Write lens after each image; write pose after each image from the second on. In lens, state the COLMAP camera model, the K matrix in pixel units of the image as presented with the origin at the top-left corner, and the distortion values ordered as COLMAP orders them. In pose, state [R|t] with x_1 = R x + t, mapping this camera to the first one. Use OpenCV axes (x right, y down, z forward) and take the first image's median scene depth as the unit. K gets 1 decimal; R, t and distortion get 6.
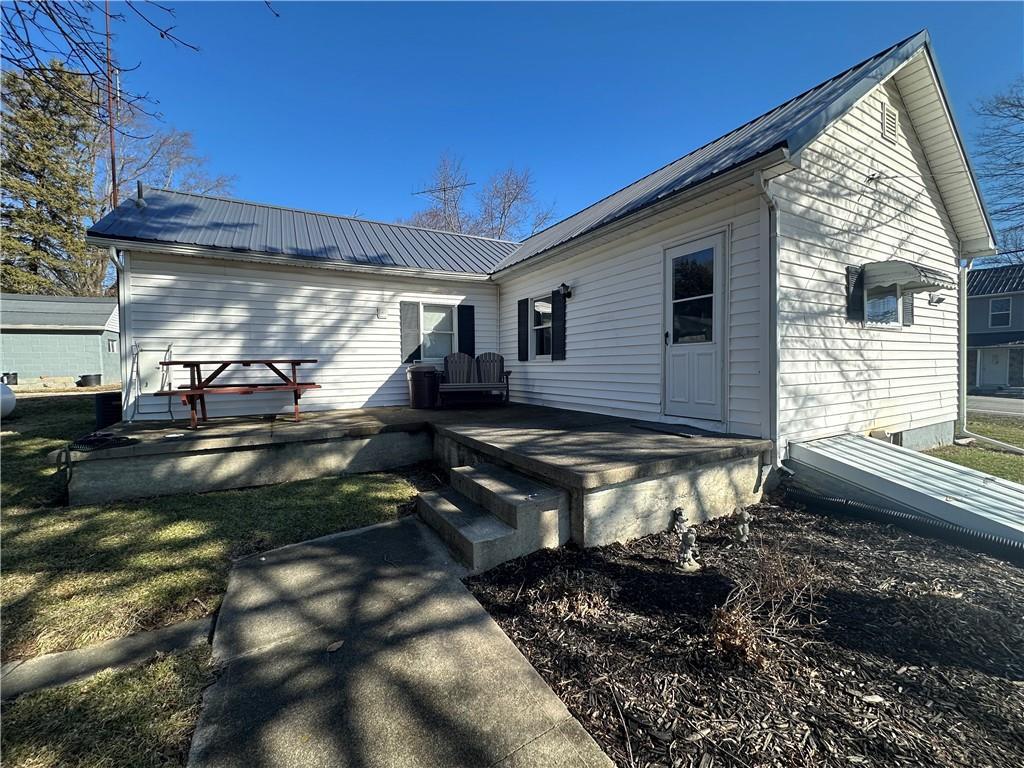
lens RADIAL K [[410.1, 0, 511.7], [0, 410.1, 381.0], [0, 0, 1]] dist [0.001194, 0.000669]
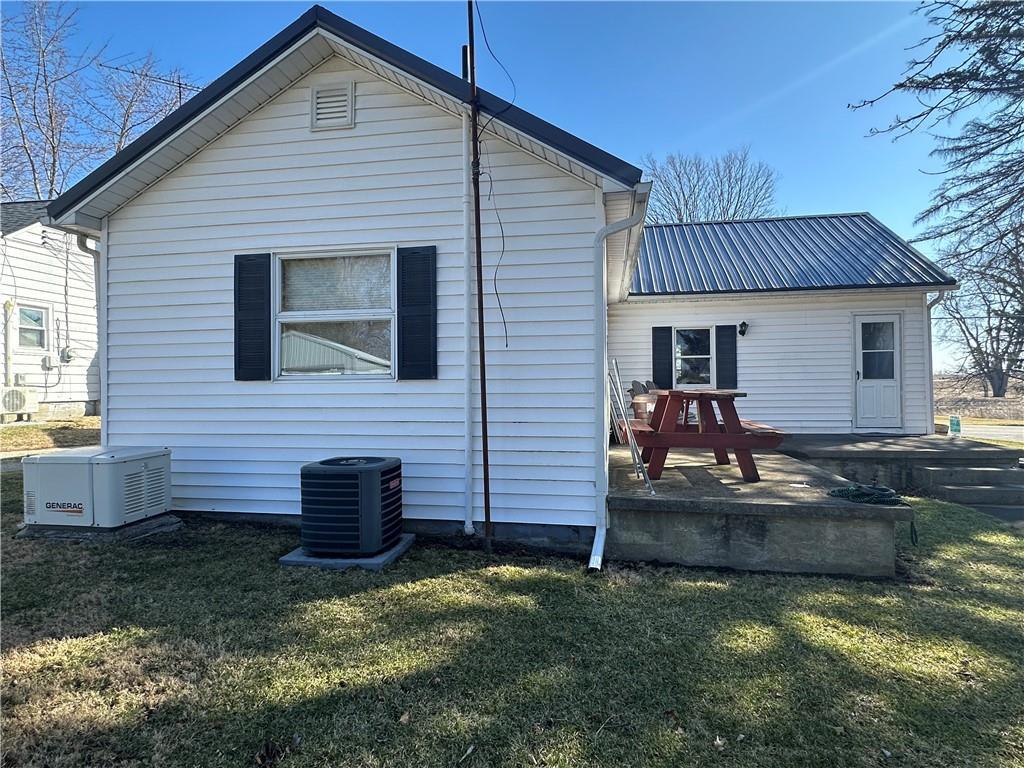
lens RADIAL K [[566.7, 0, 512.0], [0, 566.7, 379.3], [0, 0, 1]] dist [0.000905, -0.000034]
pose [[0.630664, -0.008586, 0.776008, -1.956562], [0.033809, 0.999293, -0.016420, -0.097003], [-0.775319, 0.036592, 0.630509, 0.667080]]
